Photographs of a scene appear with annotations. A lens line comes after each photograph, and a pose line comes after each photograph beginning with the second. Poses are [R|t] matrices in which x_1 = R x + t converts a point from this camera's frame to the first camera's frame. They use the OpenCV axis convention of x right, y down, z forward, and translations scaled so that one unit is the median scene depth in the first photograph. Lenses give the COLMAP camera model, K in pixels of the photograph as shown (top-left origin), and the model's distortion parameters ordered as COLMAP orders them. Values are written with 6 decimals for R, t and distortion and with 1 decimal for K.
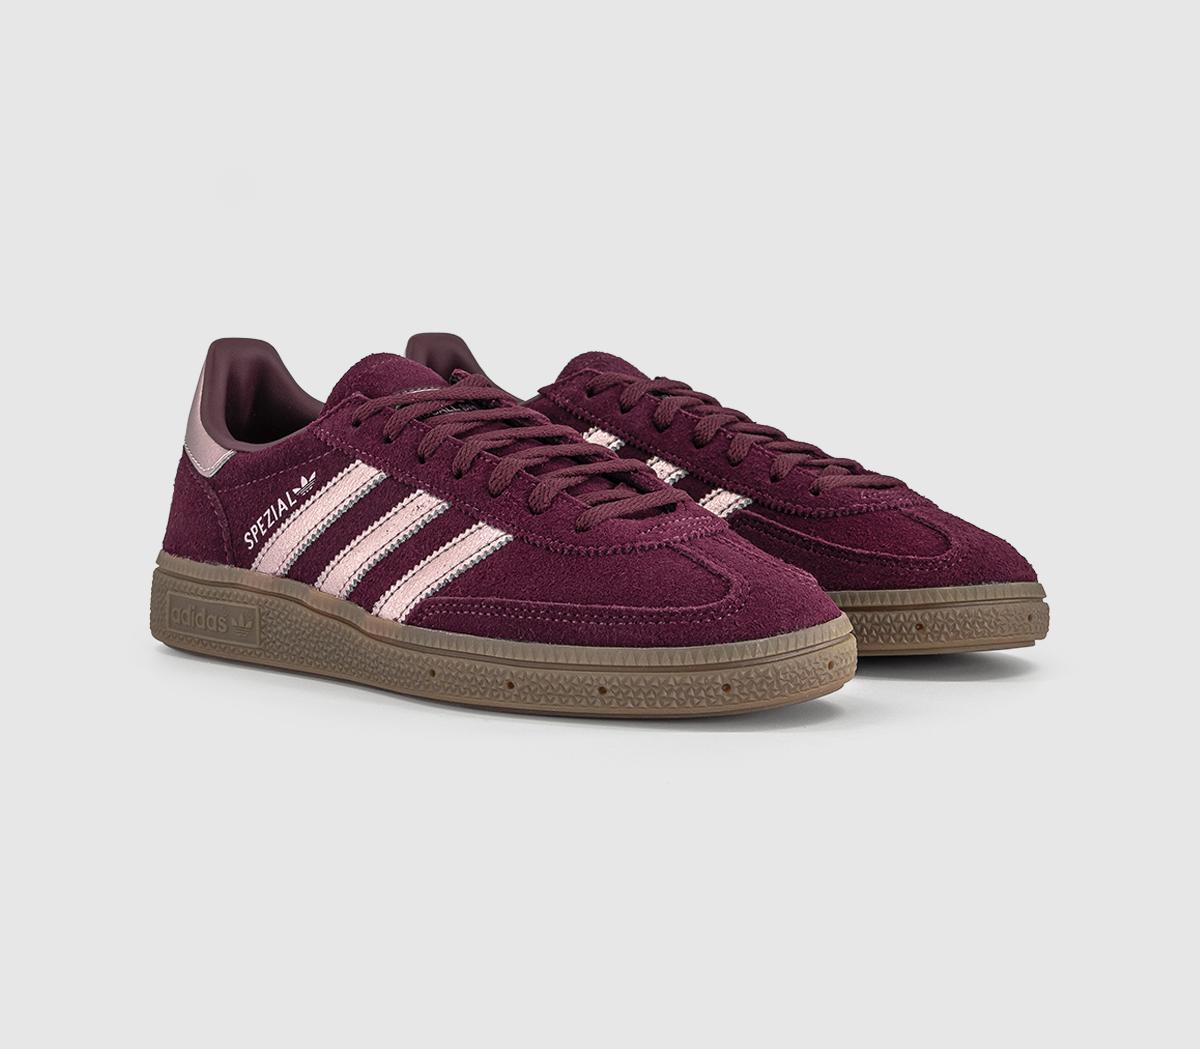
lens RADIAL K [[1999.6, 0, 600.2], [0, 1999.6, 477.7], [0, 0, 1]] dist [0.127443, -0.049026]
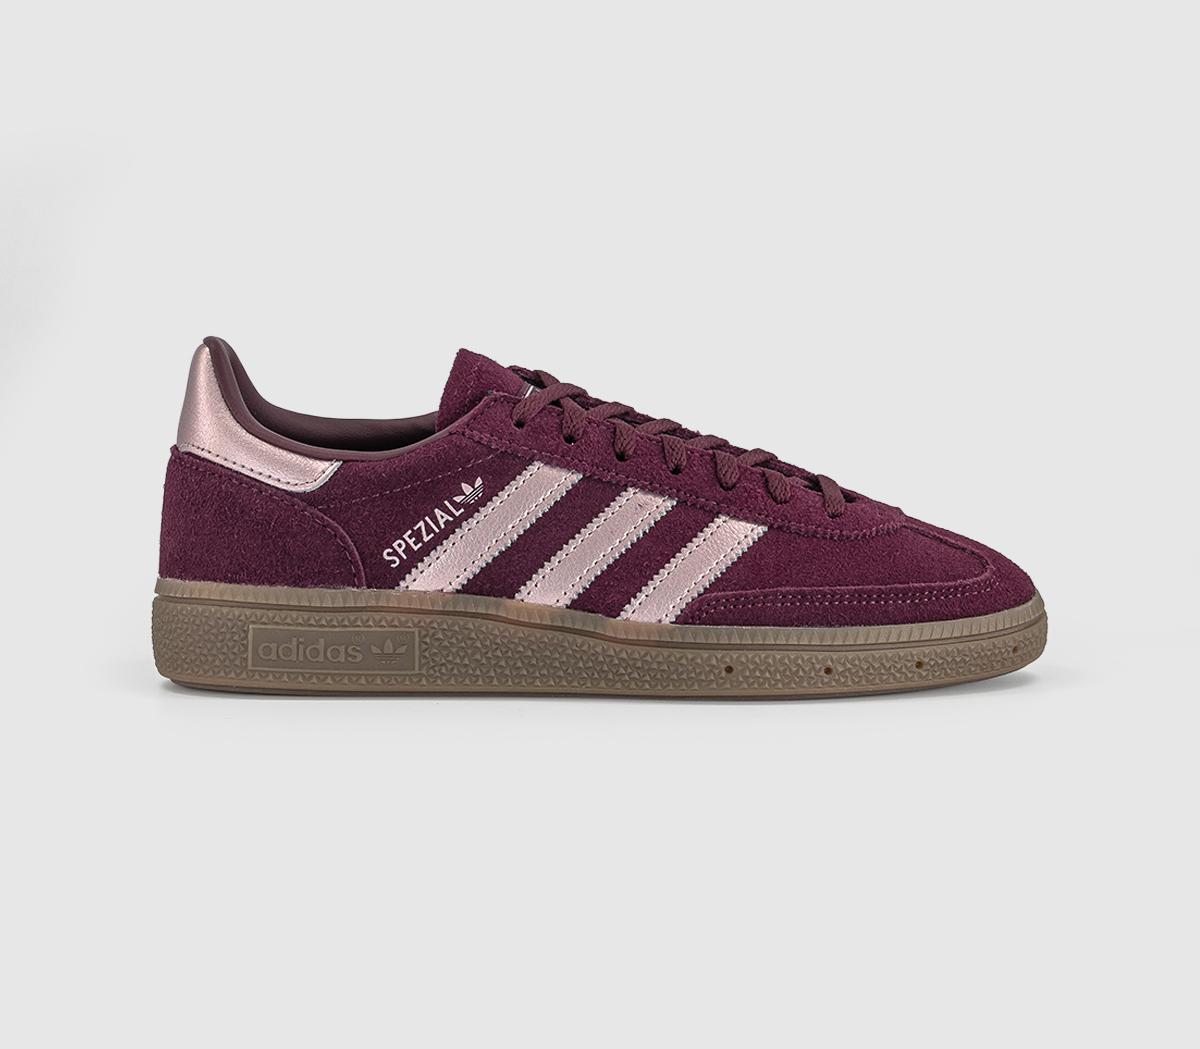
lens RADIAL K [[1999.6, 0, 600.2], [0, 1999.6, 477.7], [0, 0, 1]] dist [0.127443, -0.049026]
pose [[0.790562, -0.058548, 0.609576, -0.661492], [0.052148, 0.998240, 0.028248, -0.025917], [-0.610157, 0.009456, 0.792224, 0.228431]]
